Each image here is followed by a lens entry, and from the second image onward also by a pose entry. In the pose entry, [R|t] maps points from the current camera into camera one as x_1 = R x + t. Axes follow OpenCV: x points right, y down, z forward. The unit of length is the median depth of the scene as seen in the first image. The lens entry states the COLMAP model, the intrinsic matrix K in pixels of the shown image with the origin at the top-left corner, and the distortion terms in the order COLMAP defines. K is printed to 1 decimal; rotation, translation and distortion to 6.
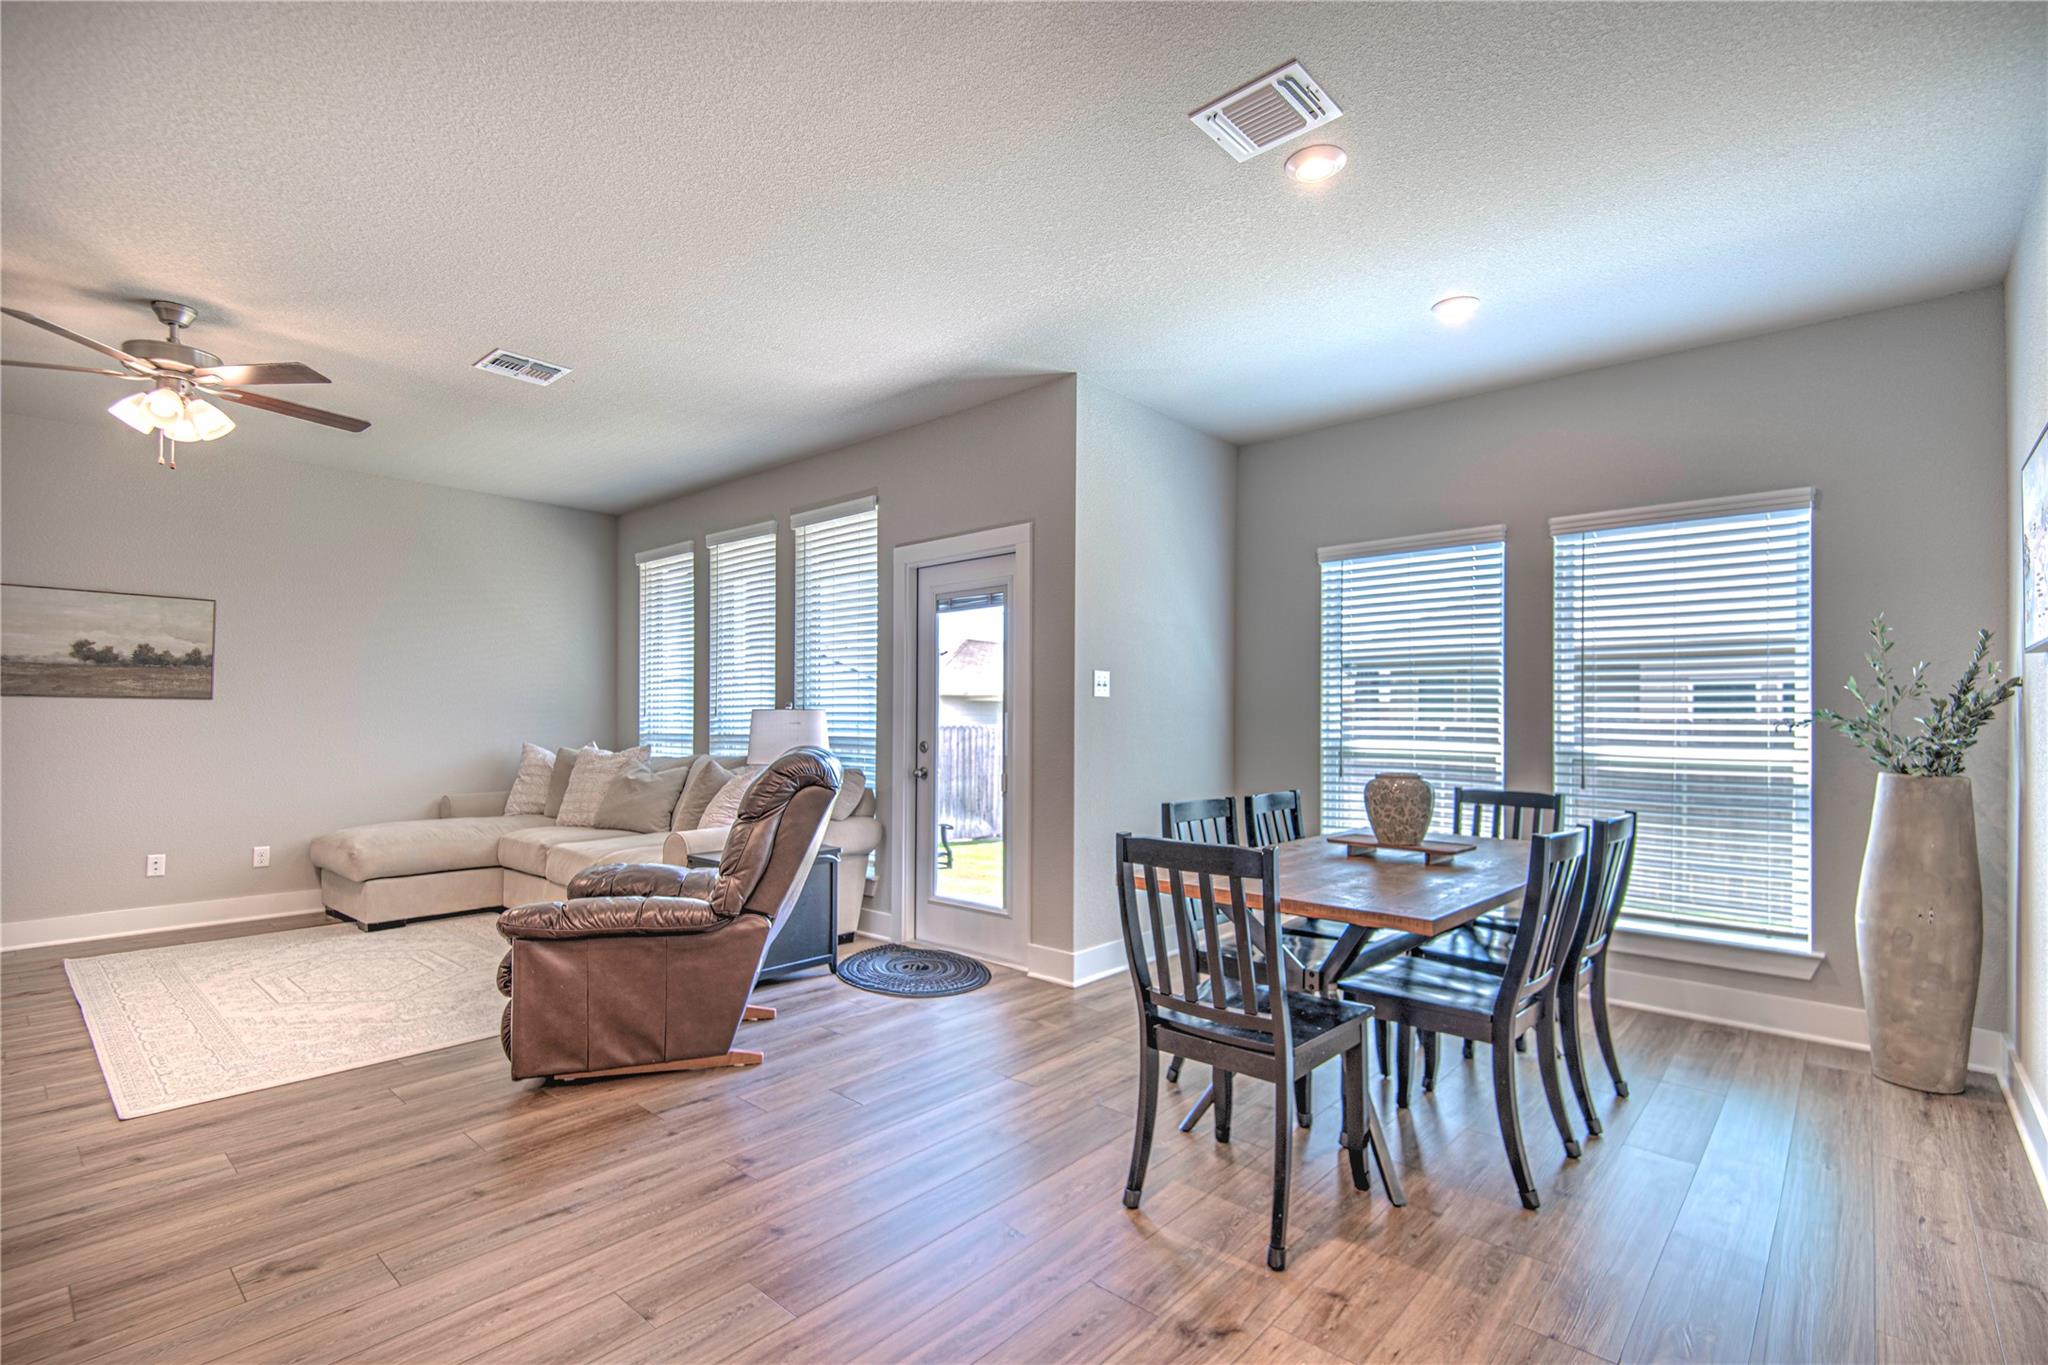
lens RADIAL K [[933.8, 0, 1033.1], [0, 933.8, 705.5], [0, 0, 1]] dist [0.012739, -0.000093]
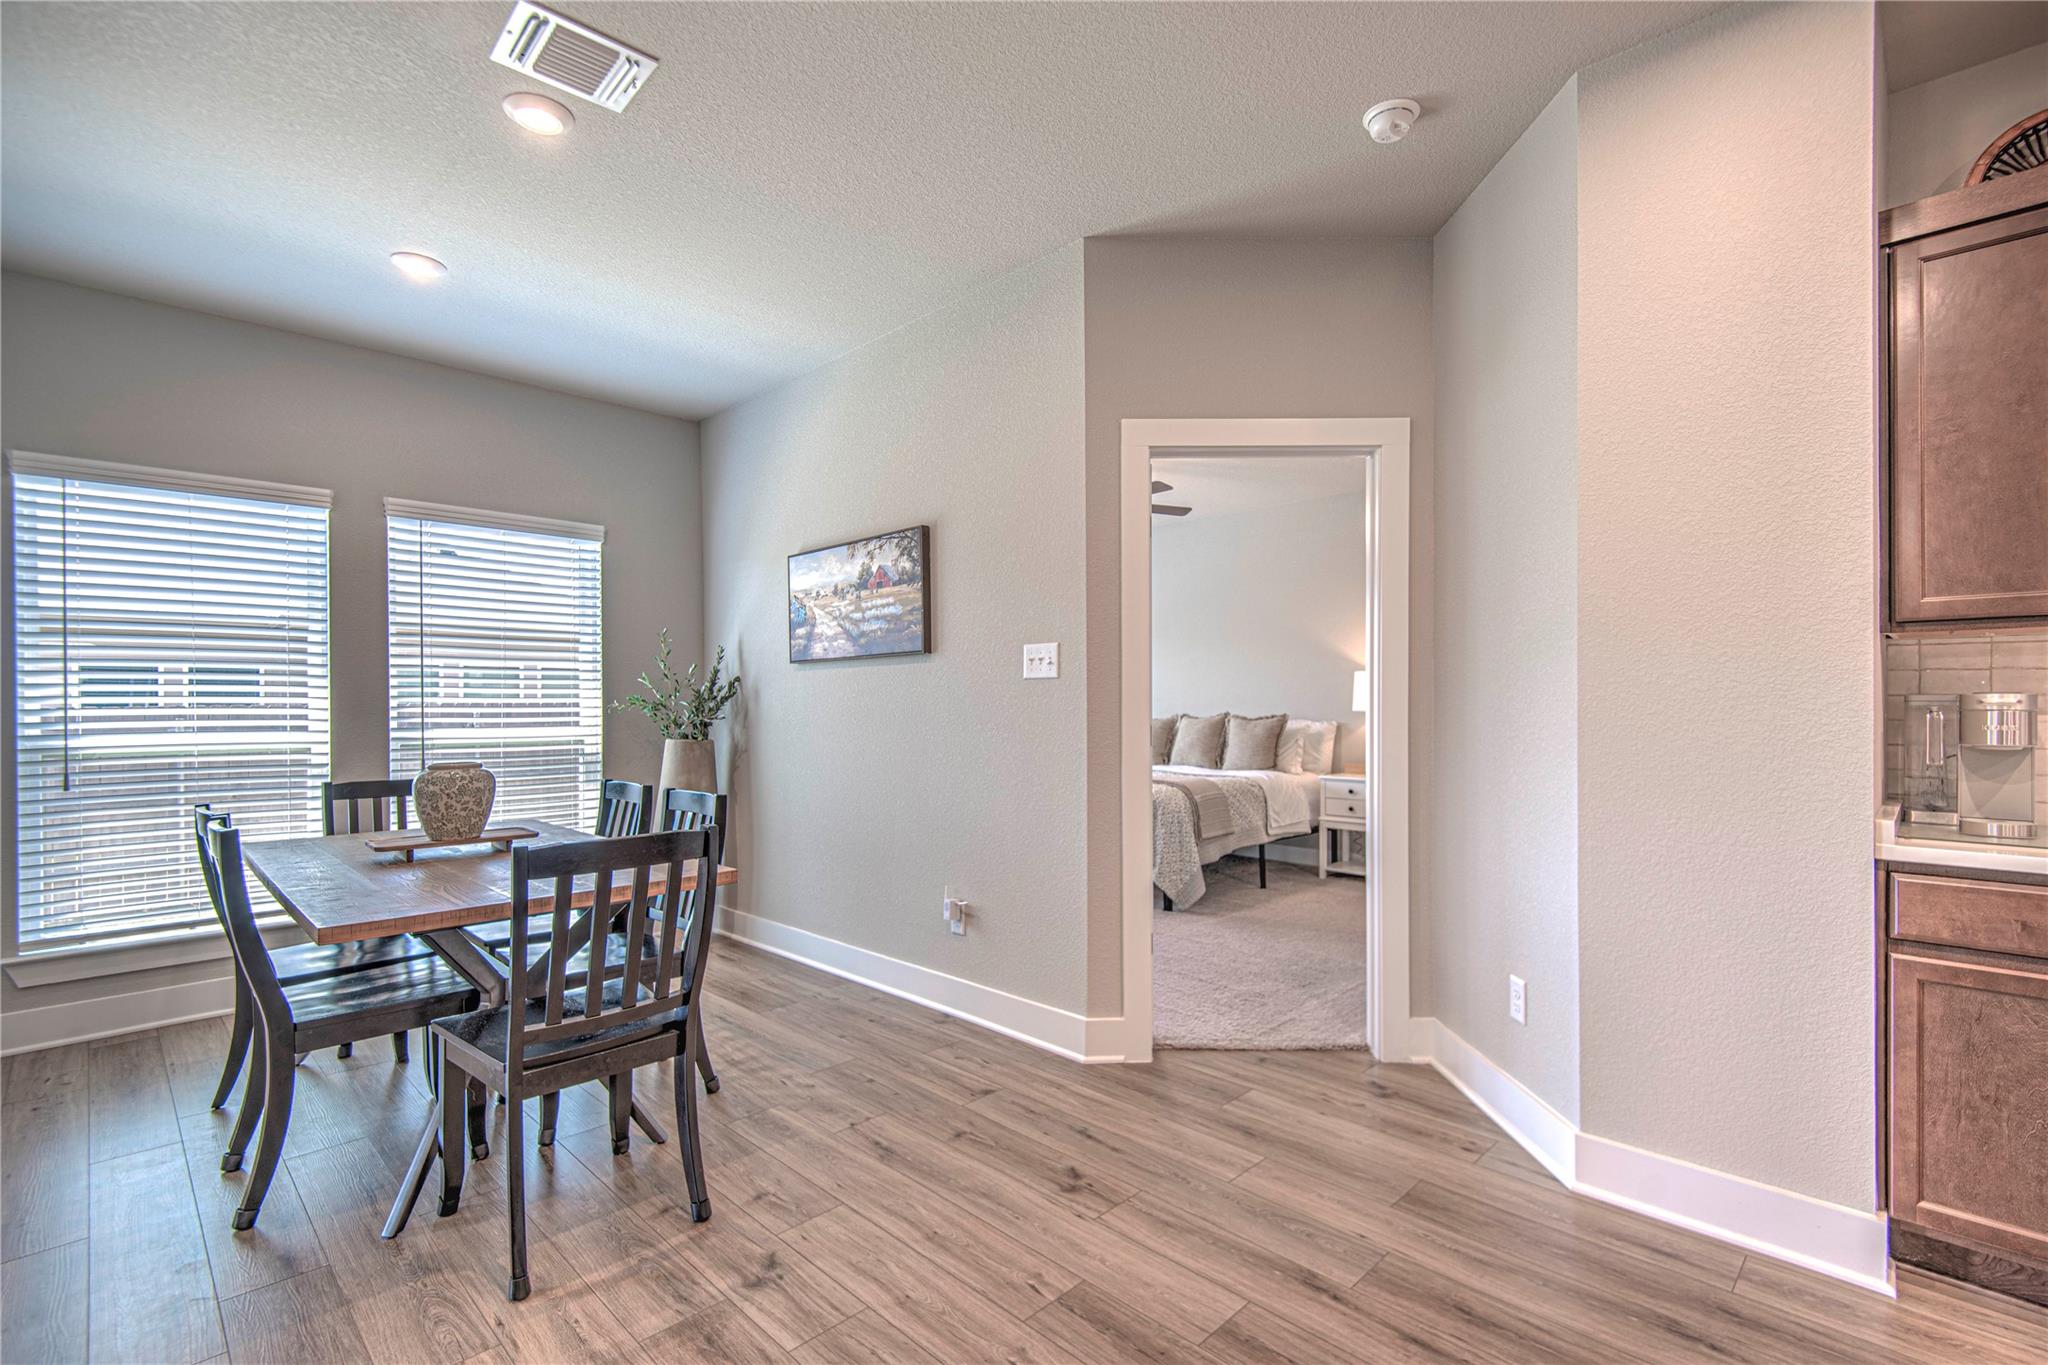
lens RADIAL K [[933.8, 0, 1033.1], [0, 933.8, 705.5], [0, 0, 1]] dist [0.012739, -0.000093]
pose [[0.060095, -0.009149, 0.998151, -0.377281], [-0.008376, 0.999918, 0.009670, 0.000501], [-0.998158, -0.008942, 0.060013, 0.273945]]
